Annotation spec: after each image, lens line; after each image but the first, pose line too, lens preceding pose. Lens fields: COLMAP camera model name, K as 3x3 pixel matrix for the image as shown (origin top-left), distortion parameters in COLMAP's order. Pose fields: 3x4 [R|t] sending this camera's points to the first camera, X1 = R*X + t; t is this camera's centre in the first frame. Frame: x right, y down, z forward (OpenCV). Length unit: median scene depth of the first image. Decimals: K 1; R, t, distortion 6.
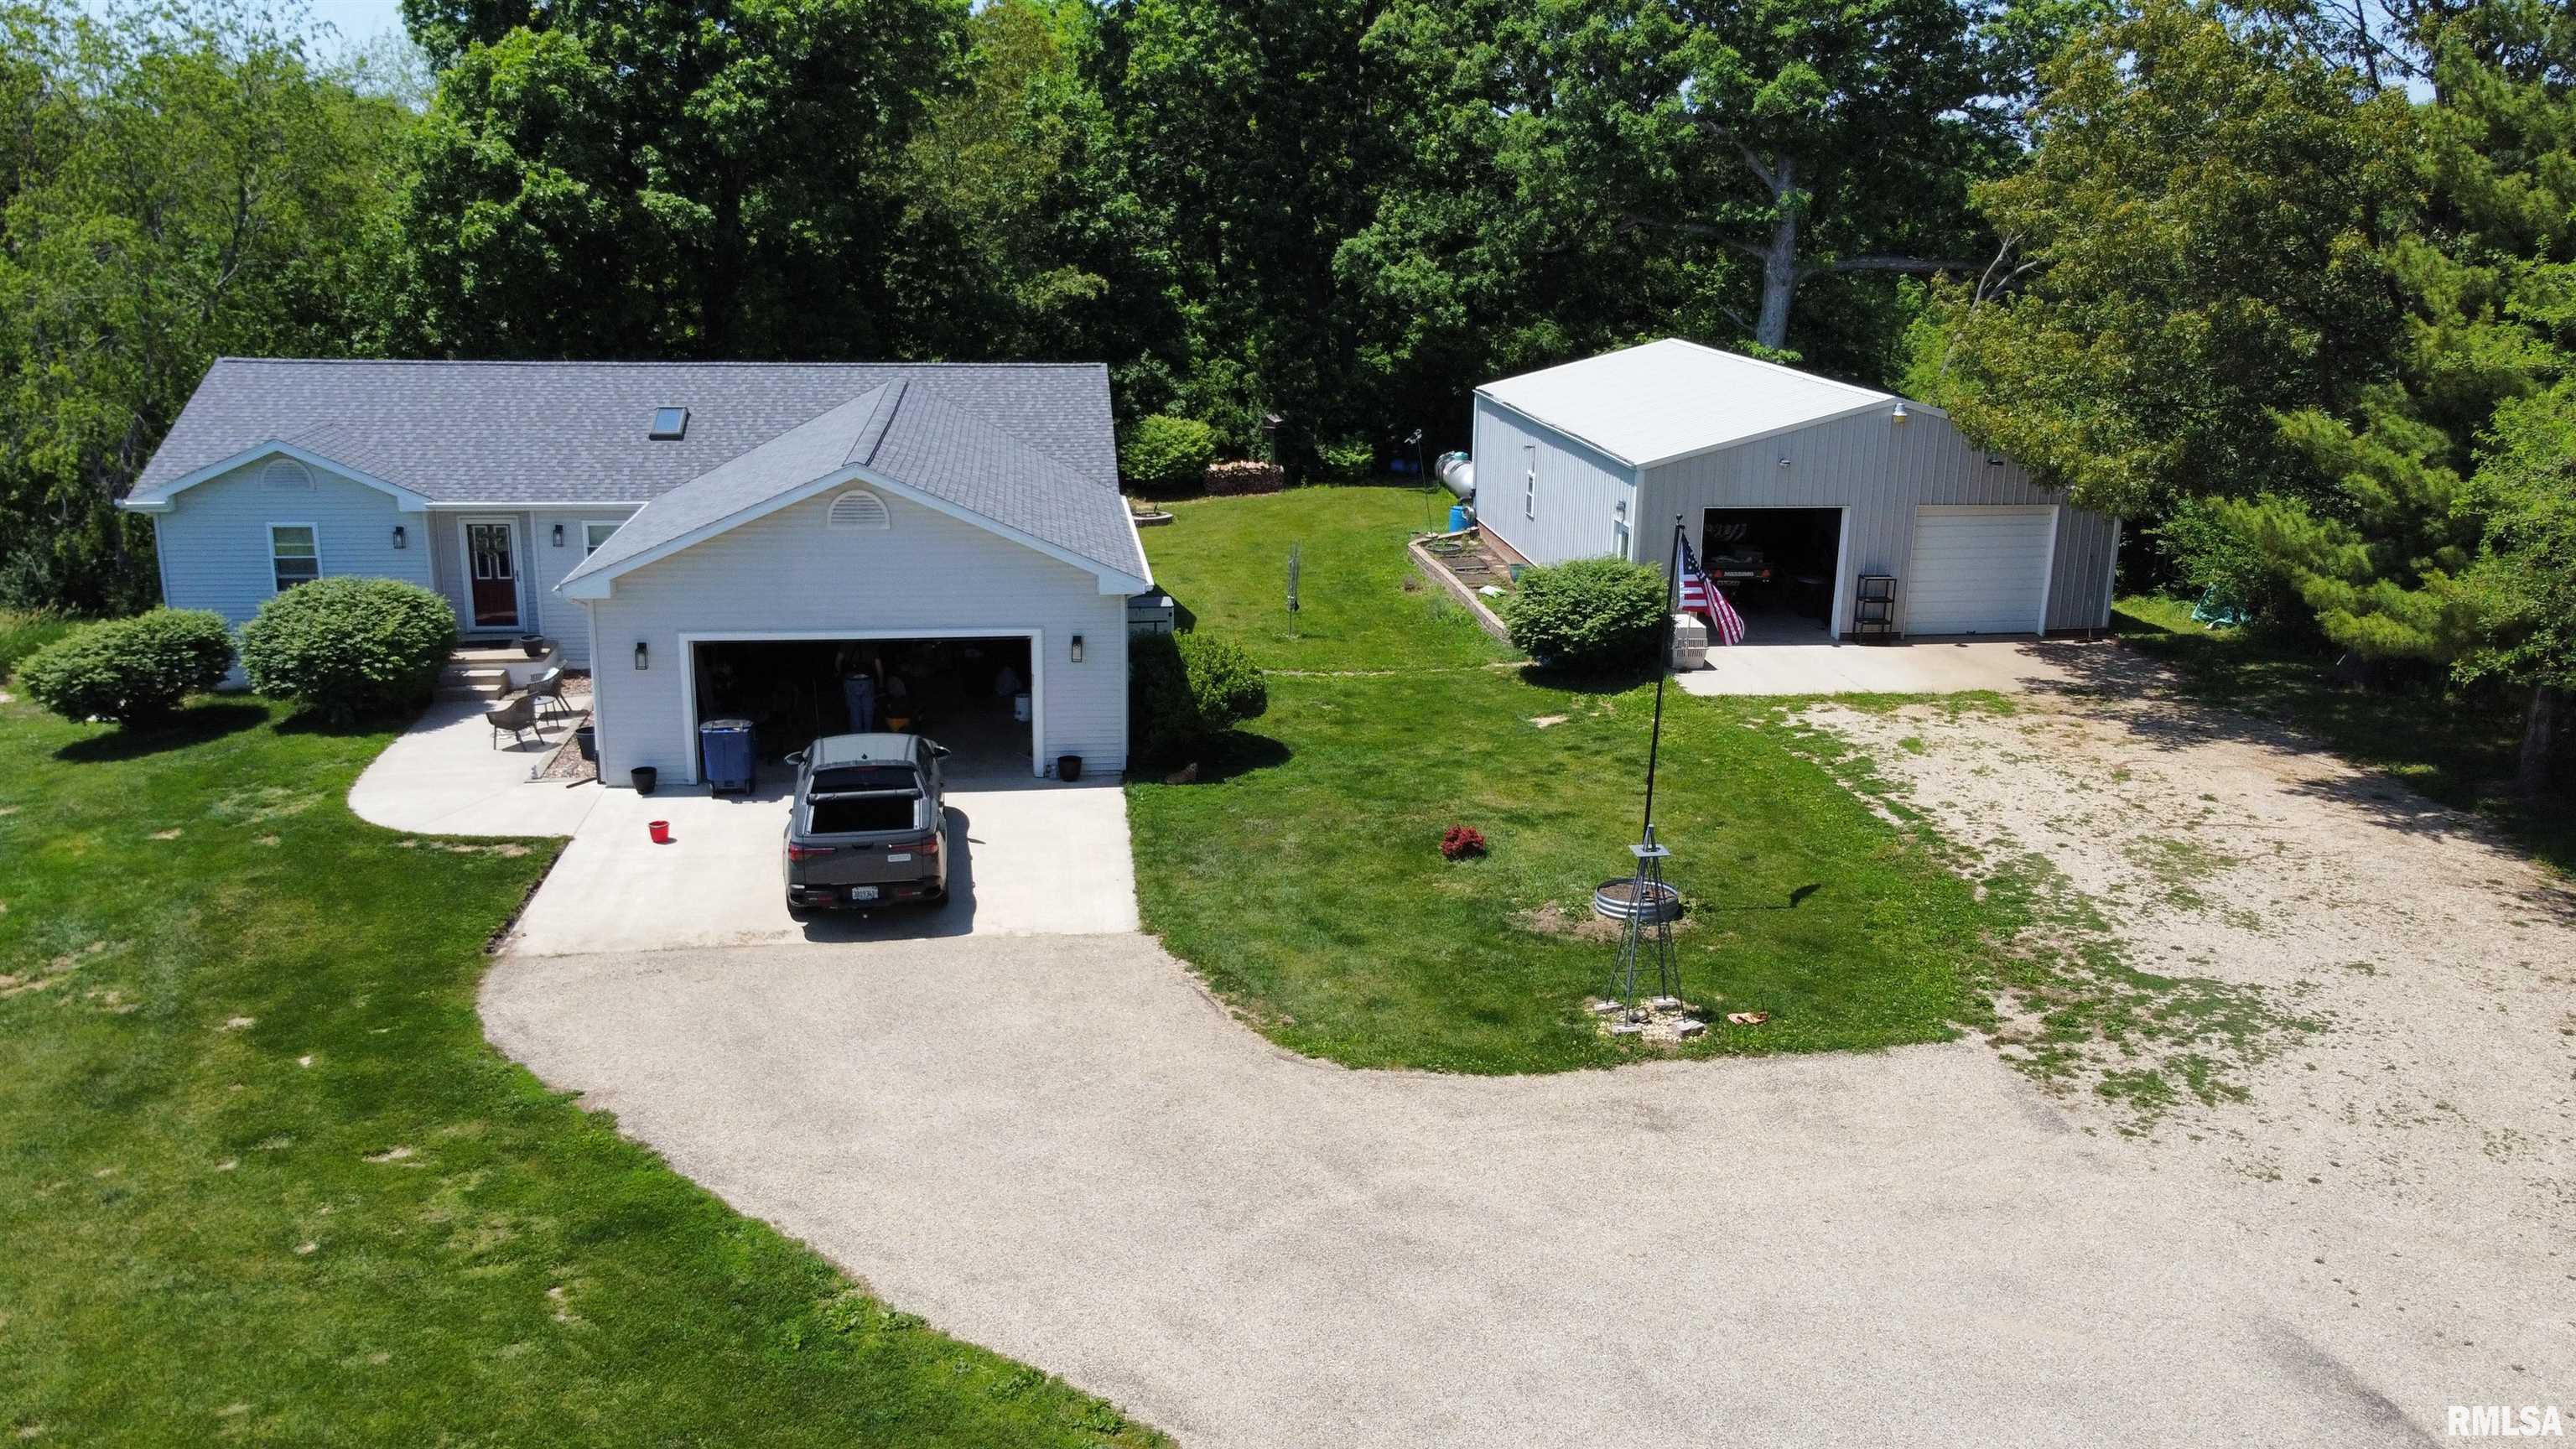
lens RADIAL K [[1971.3, 0, 1270.1], [0, 1971.3, 670.1], [0, 0, 1]] dist [-0.002407, -0.004245]
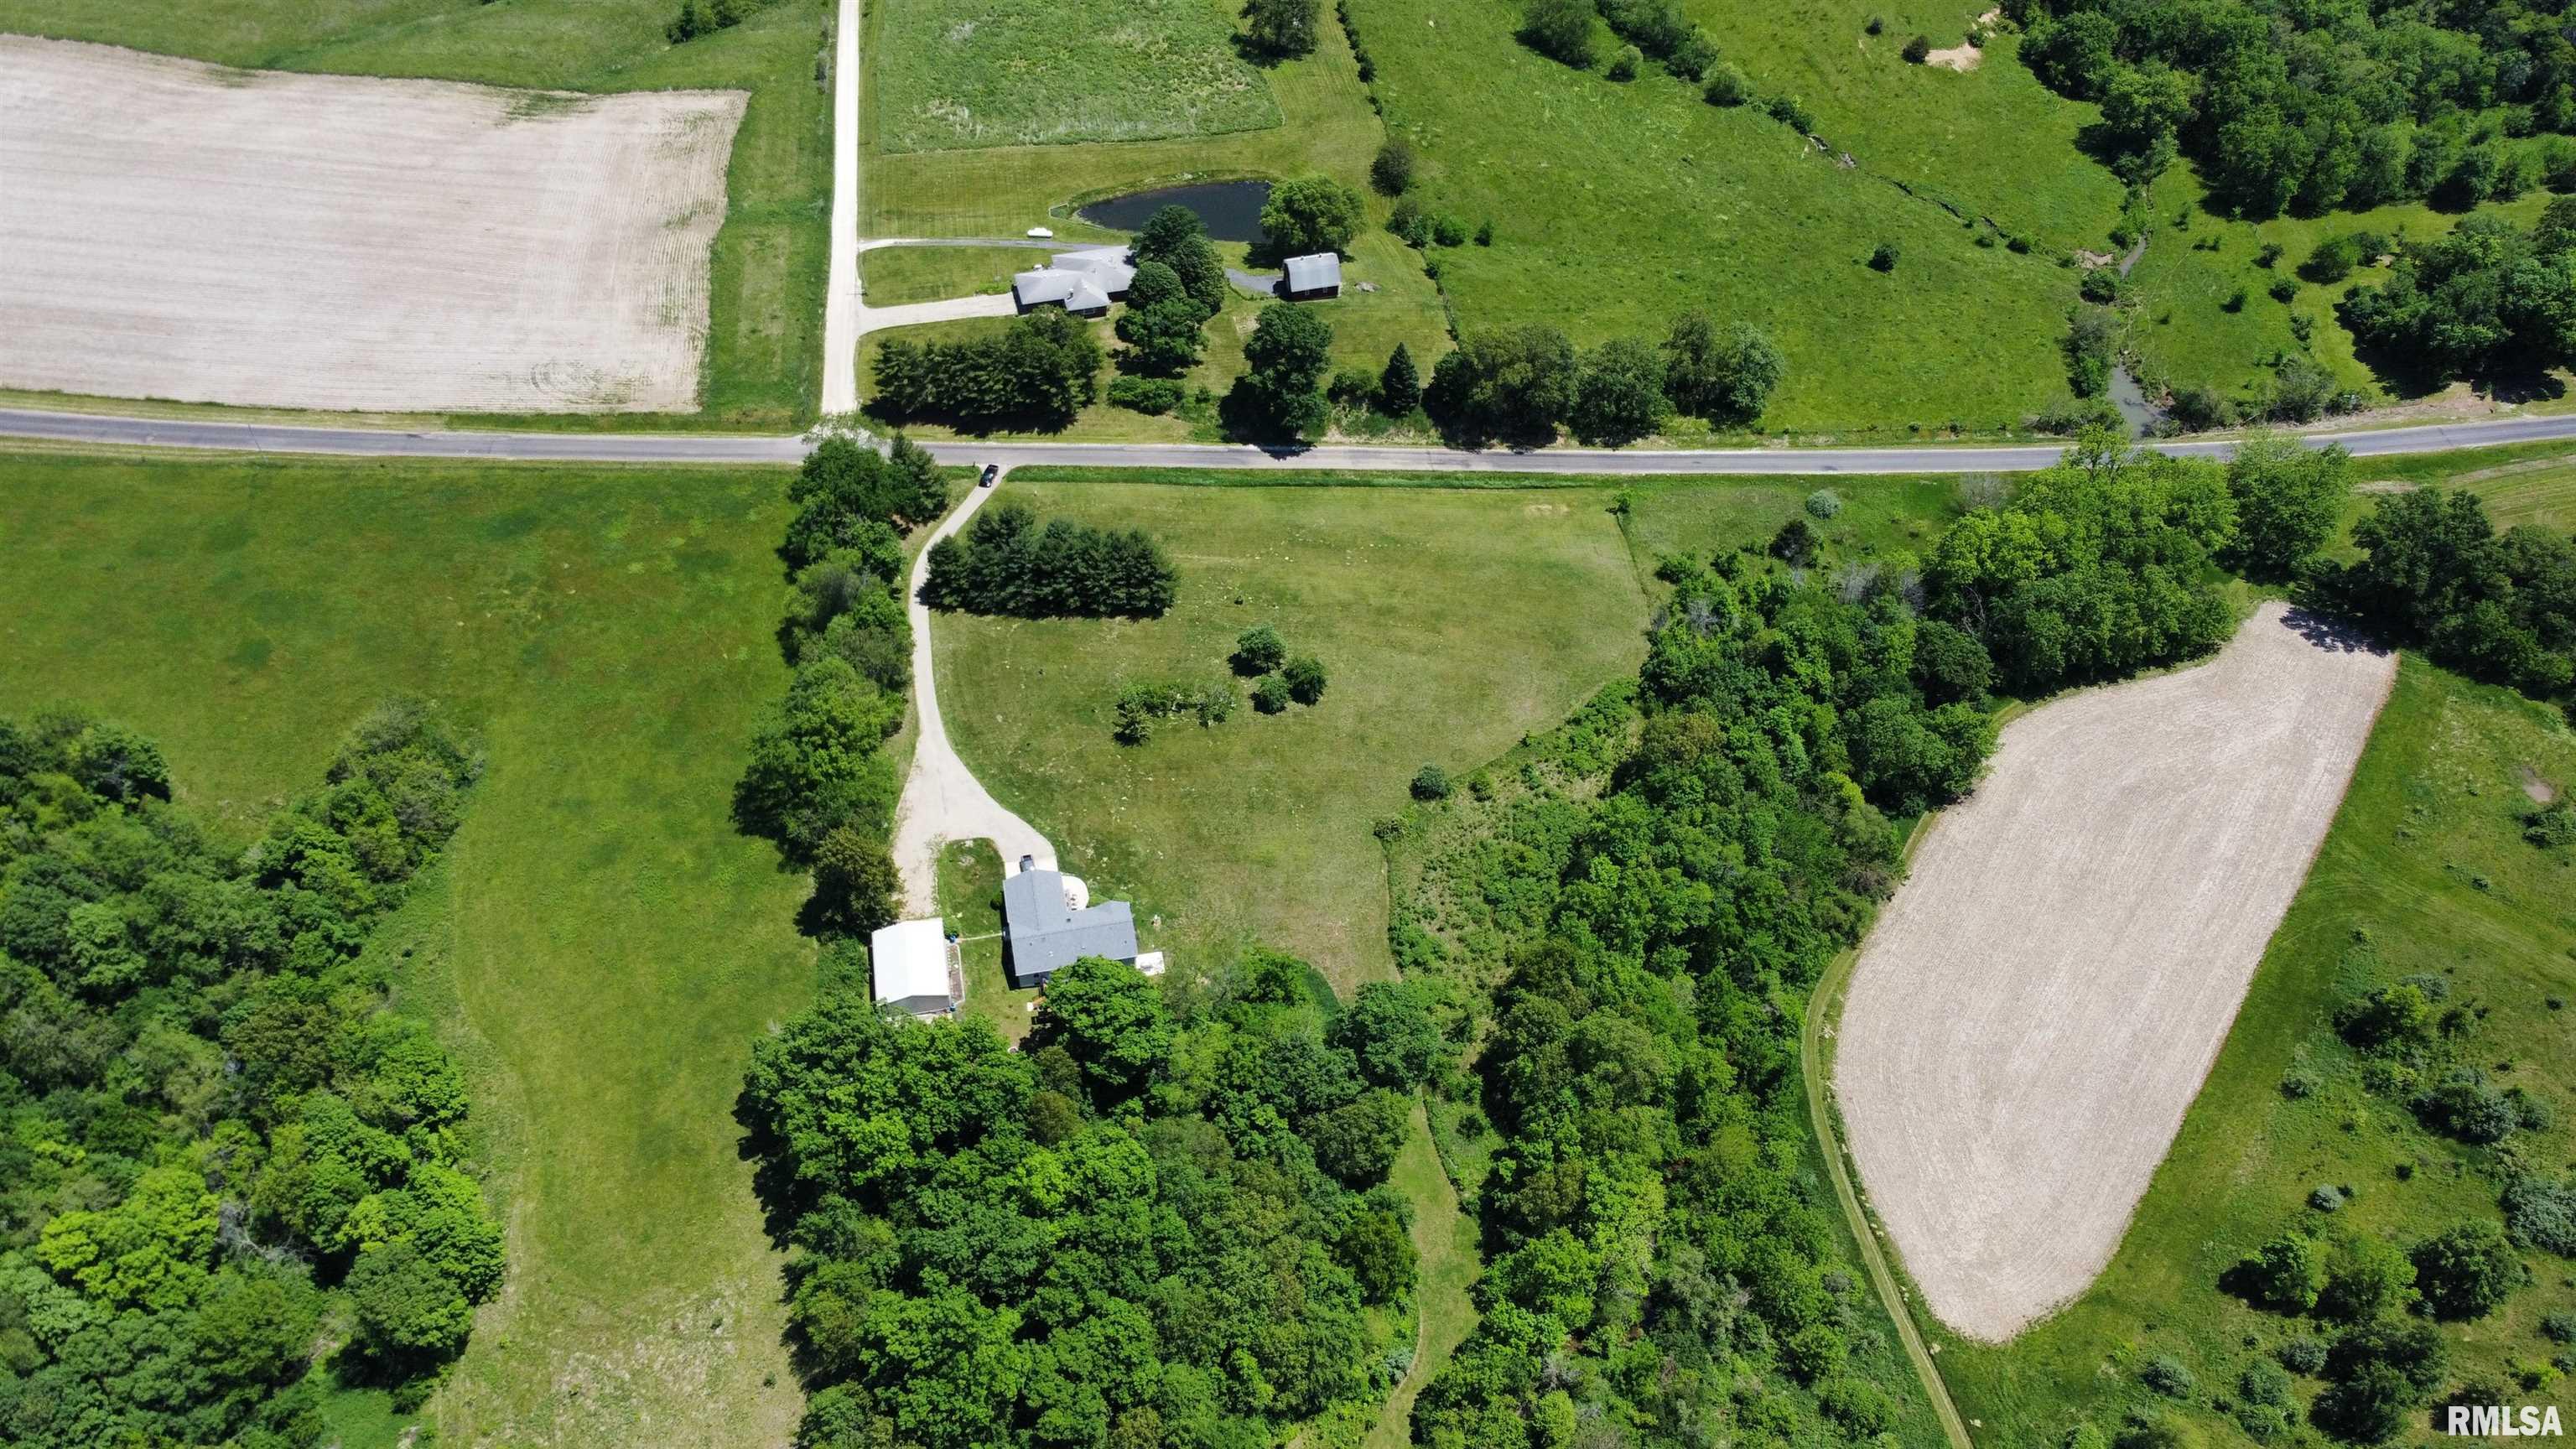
lens RADIAL K [[1971.3, 0, 1241.9], [0, 1971.3, 670.6], [0, 0, 1]] dist [-0.002407, -0.004245]
pose [[-0.998206, 0.039528, -0.044963, -0.797639], [-0.017908, 0.519511, 0.854276, -8.485859], [0.057126, 0.853549, -0.517871, 4.952351]]
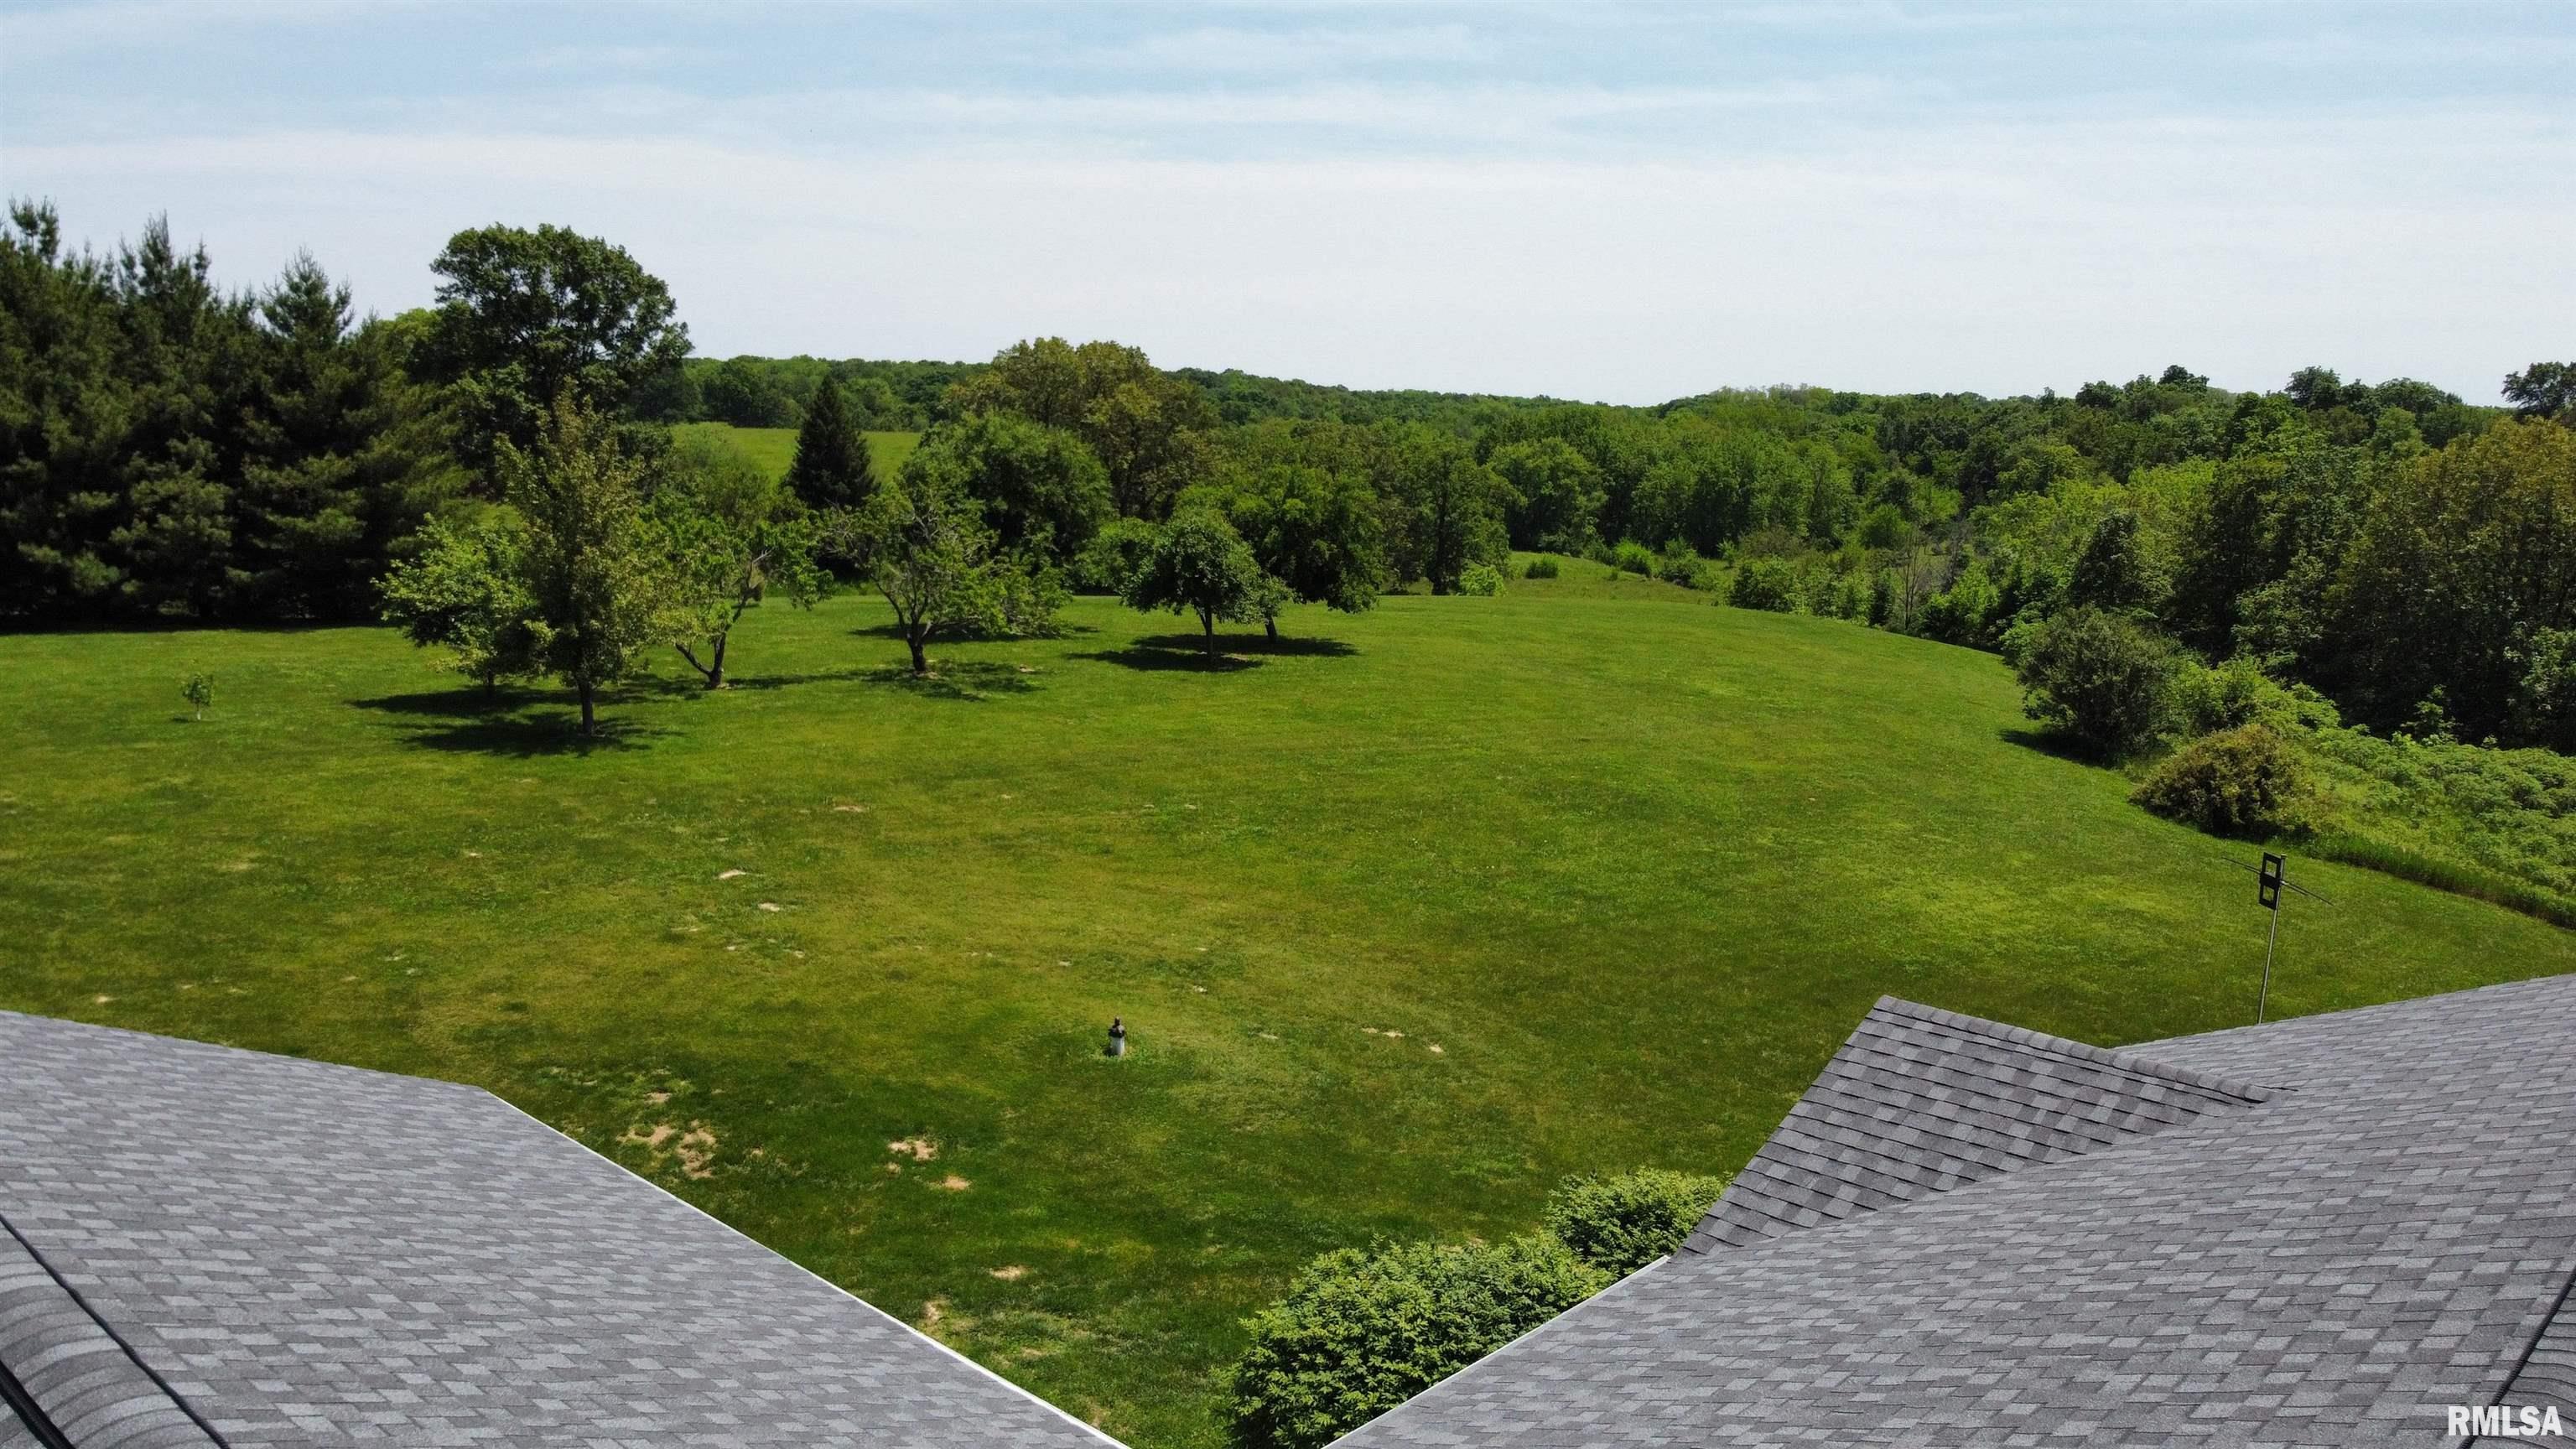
lens RADIAL K [[1971.3, 0, 1277.4], [0, 1971.3, 699.3], [0, 0, 1]] dist [-0.002407, -0.004245]
pose [[-0.770570, 0.065193, -0.634012, -0.187641], [-0.188281, 0.927076, 0.324161, -0.303231], [0.608911, 0.369161, -0.702102, 1.302953]]
